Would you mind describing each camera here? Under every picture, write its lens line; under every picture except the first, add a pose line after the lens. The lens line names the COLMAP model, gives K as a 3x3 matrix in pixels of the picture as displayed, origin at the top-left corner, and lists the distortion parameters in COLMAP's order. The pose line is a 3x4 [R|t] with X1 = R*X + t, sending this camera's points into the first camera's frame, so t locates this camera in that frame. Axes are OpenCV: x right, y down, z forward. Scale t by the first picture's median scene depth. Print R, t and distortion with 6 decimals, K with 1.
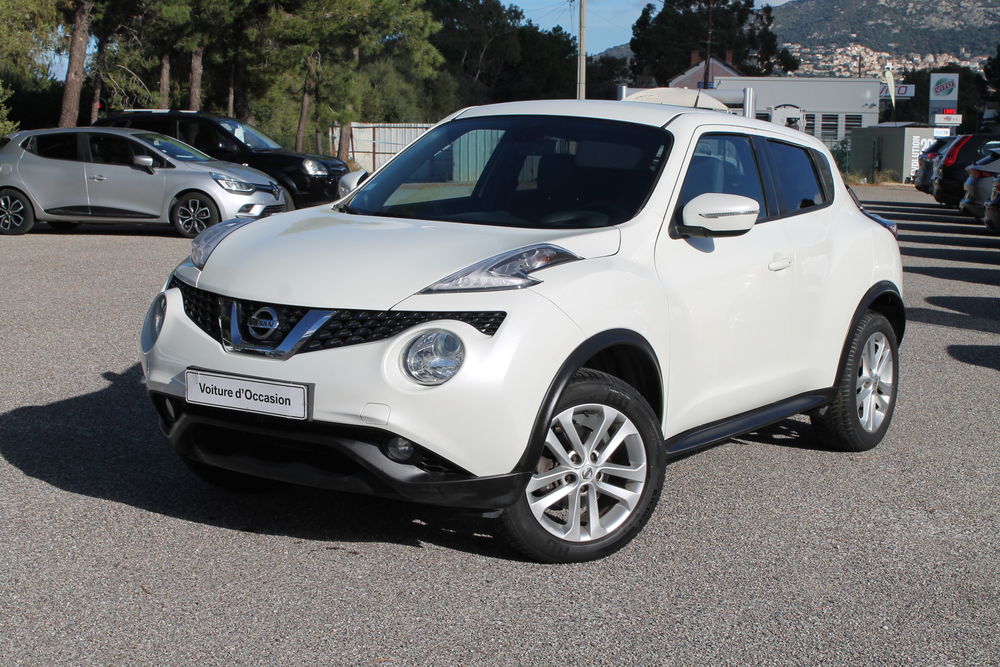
lens RADIAL K [[1568.0, 0, 497.2], [0, 1568.0, 335.8], [0, 0, 1]] dist [-0.026992, 0.000000]
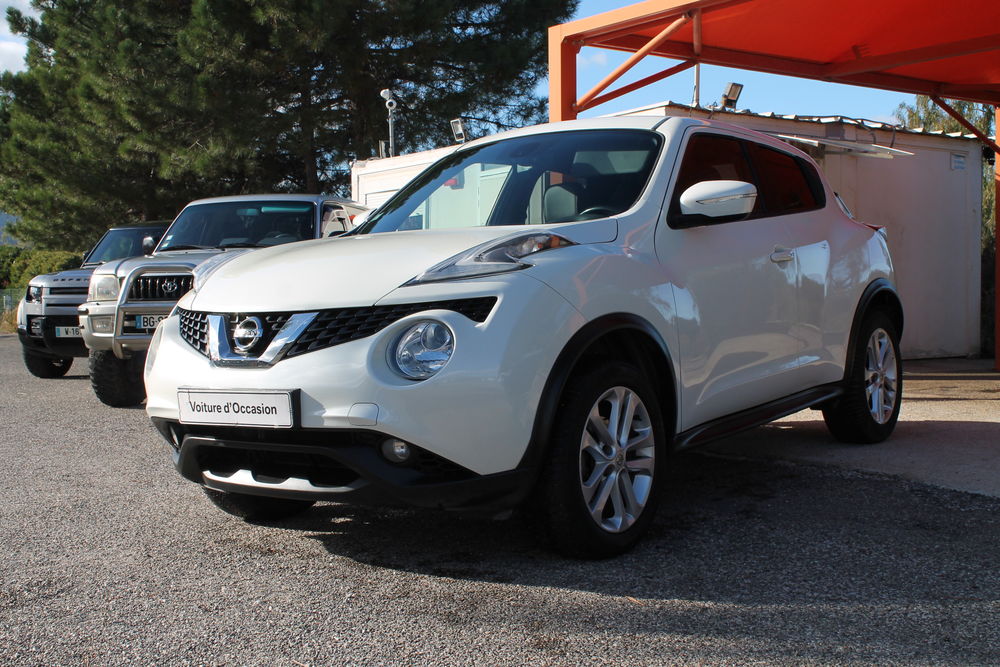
lens RADIAL K [[1219.9, 0, 500.0], [0, 1219.9, 330.5], [0, 0, 1]] dist [-0.085743, 0.000000]
pose [[0.995445, -0.083897, -0.045283, 0.039358], [0.080426, 0.994033, -0.073692, 0.058626], [0.051196, 0.069714, 0.996252, 0.268711]]
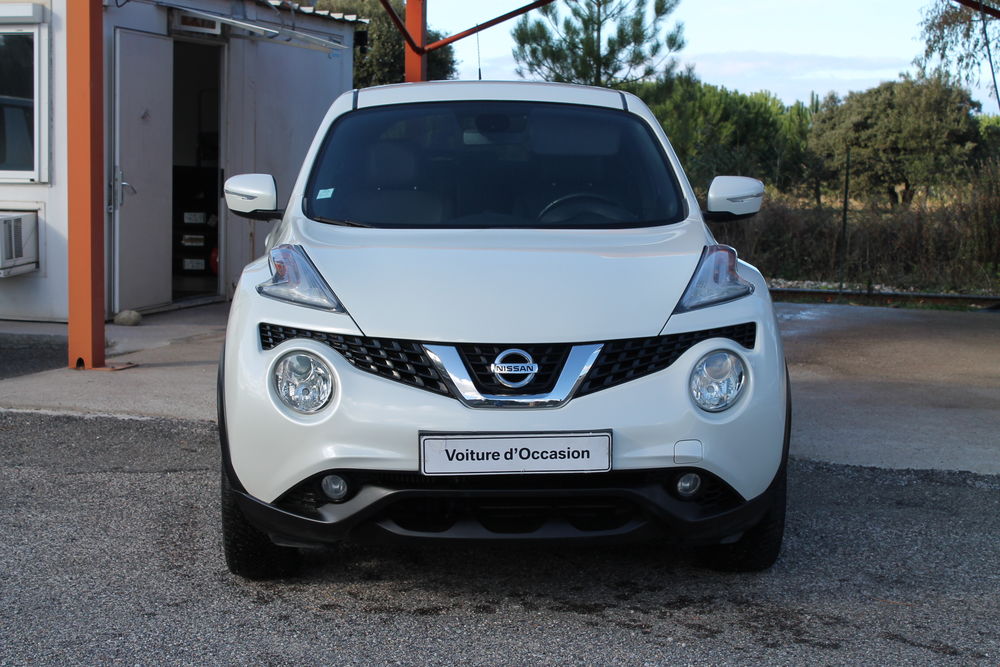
lens RADIAL K [[1698.4, 0, 500.4], [0, 1698.4, 332.5], [0, 0, 1]] dist [-0.040727, 0.000000]
pose [[0.808701, -0.118799, 0.576099, -0.699240], [0.101680, 0.992883, 0.062012, -0.087233], [-0.579365, 0.008428, 0.815024, 0.256397]]
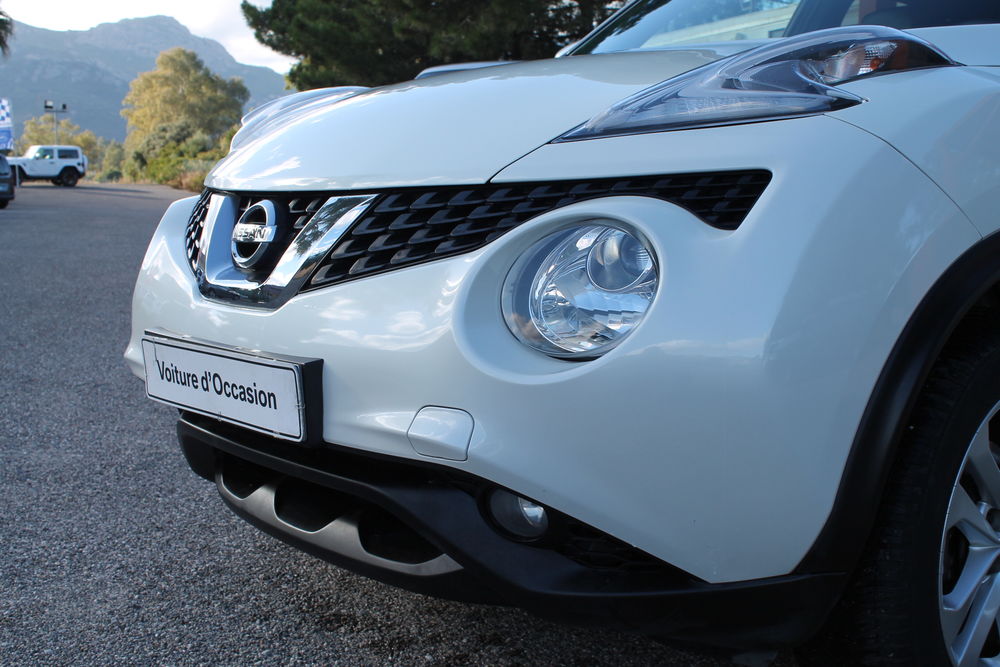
lens RADIAL K [[1172.2, 0, 500.8], [0, 1172.2, 335.1], [0, 0, 1]] dist [-0.097383, 0.000000]
pose [[0.959343, -0.021221, -0.281443, 0.022391], [0.025203, 0.999627, 0.010537, 0.021365], [0.281115, -0.017202, 0.959520, 0.692810]]
